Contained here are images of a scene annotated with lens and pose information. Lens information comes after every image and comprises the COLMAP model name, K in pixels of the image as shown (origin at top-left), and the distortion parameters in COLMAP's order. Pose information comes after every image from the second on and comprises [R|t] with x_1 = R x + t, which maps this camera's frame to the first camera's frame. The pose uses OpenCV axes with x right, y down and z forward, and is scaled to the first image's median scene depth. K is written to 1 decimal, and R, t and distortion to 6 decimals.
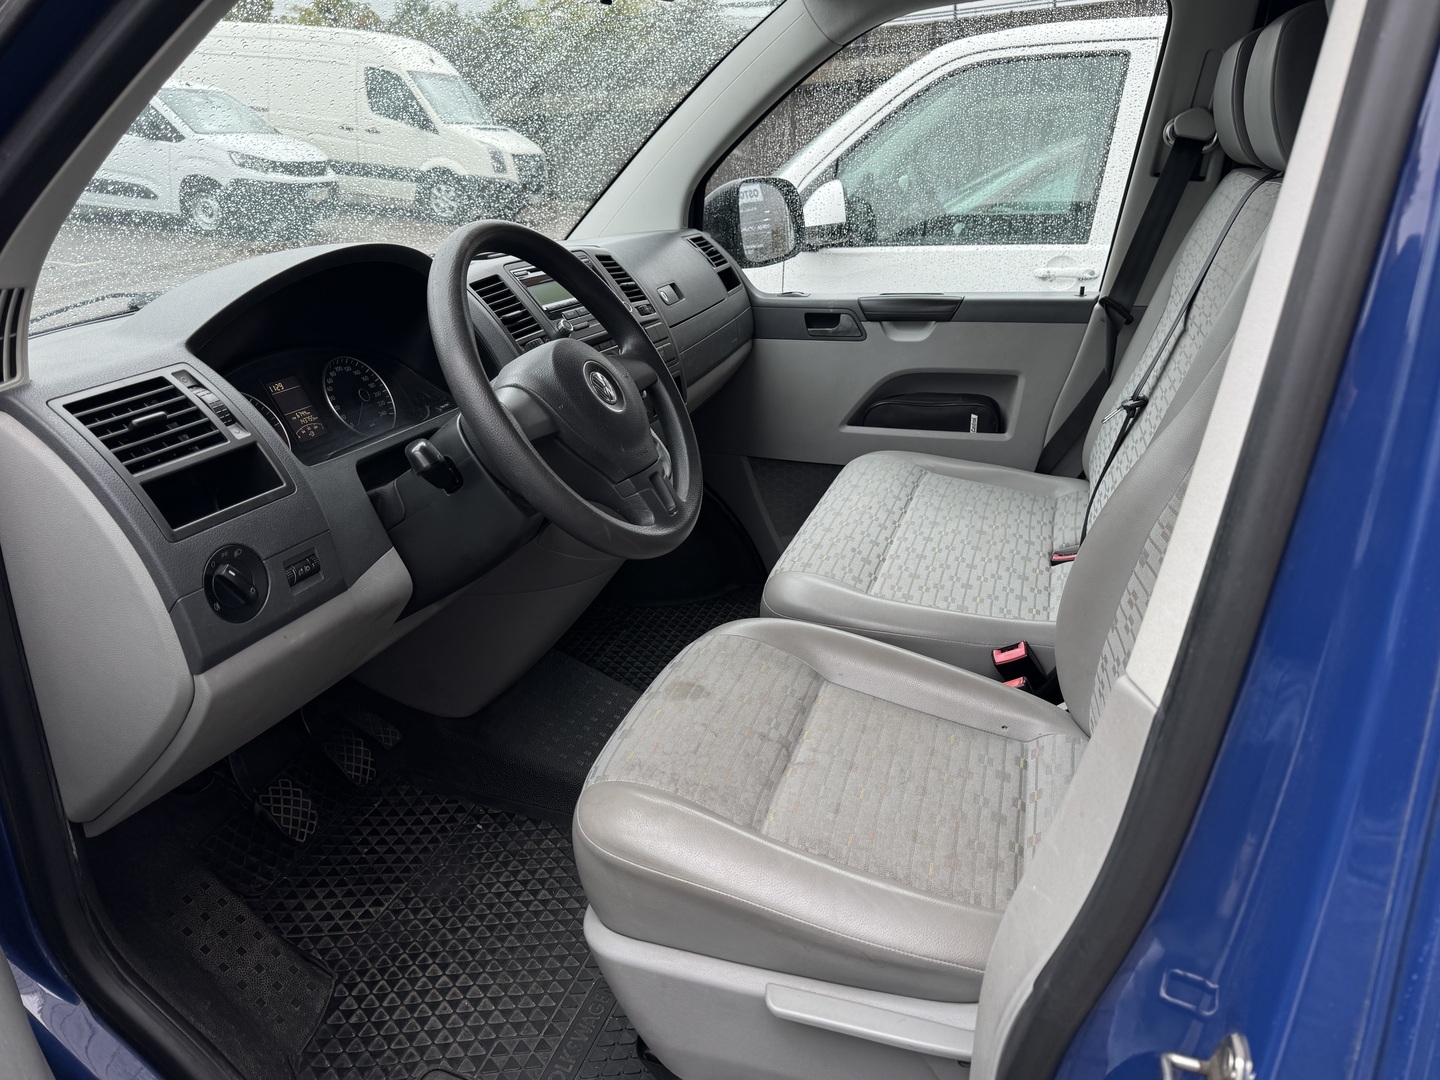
lens RADIAL K [[1006.6, 0, 719.9], [0, 1006.6, 541.3], [0, 0, 1]] dist [-0.005918, -0.001780]
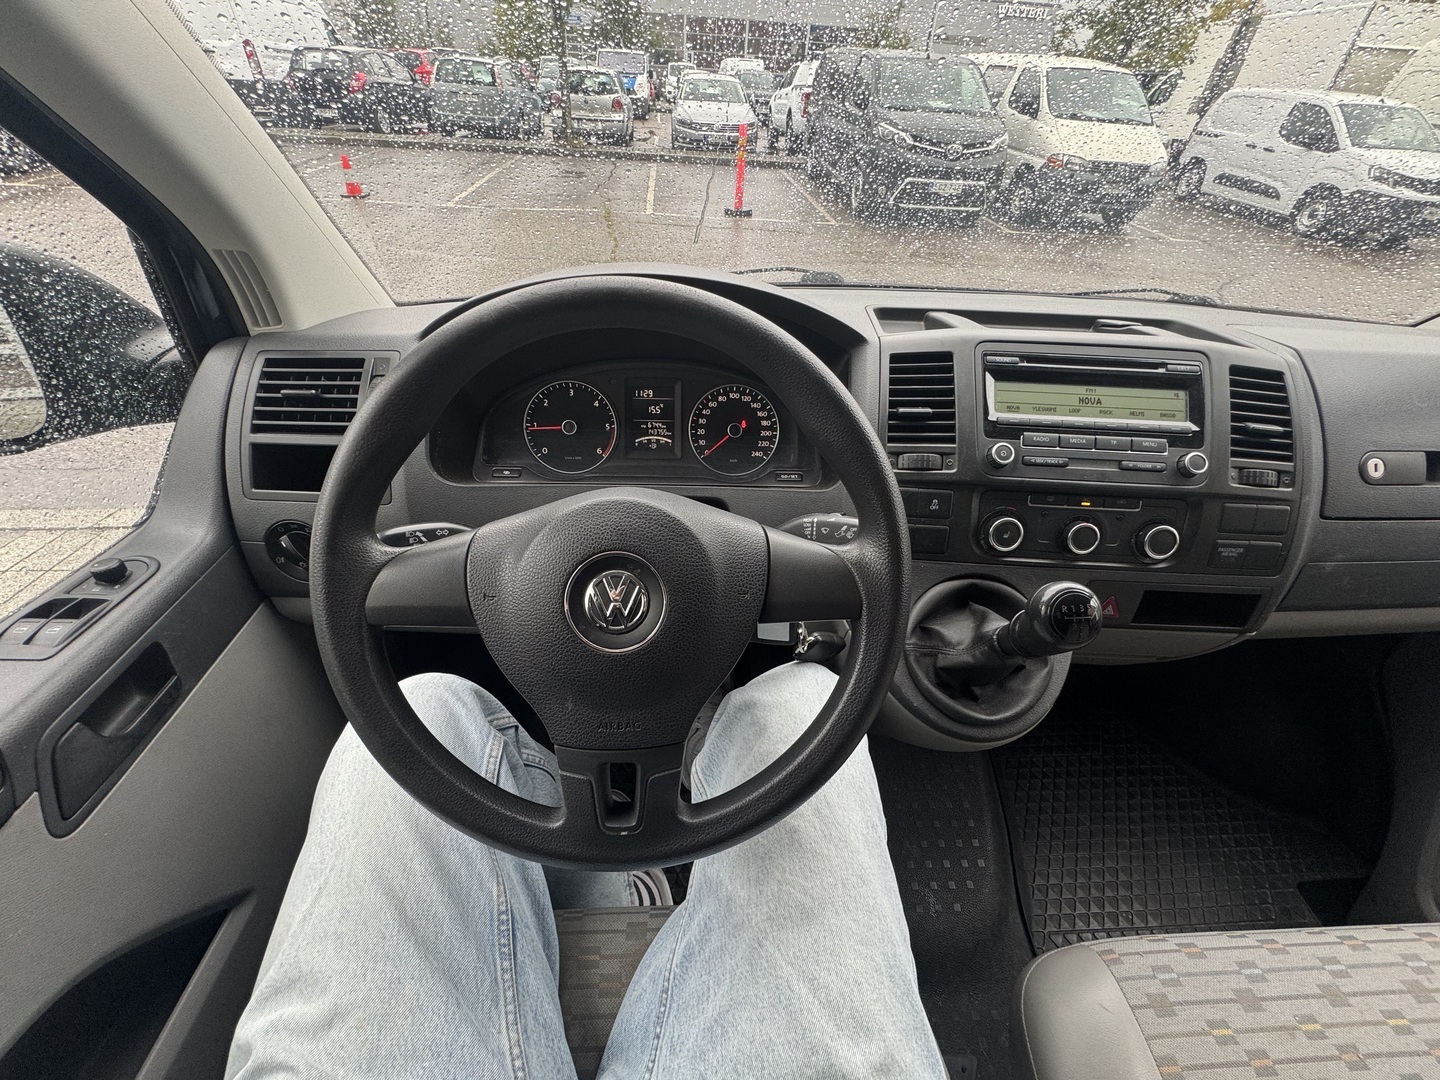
lens RADIAL K [[589.1, 0, 718.6], [0, 589.1, 538.5], [0, 0, 1]] dist [-0.000187, -0.000113]
pose [[0.362995, 0.549075, -0.752829, 0.123527], [-0.381899, 0.824629, 0.417301, -0.290325], [0.849934, 0.136027, 0.509027, 0.714456]]
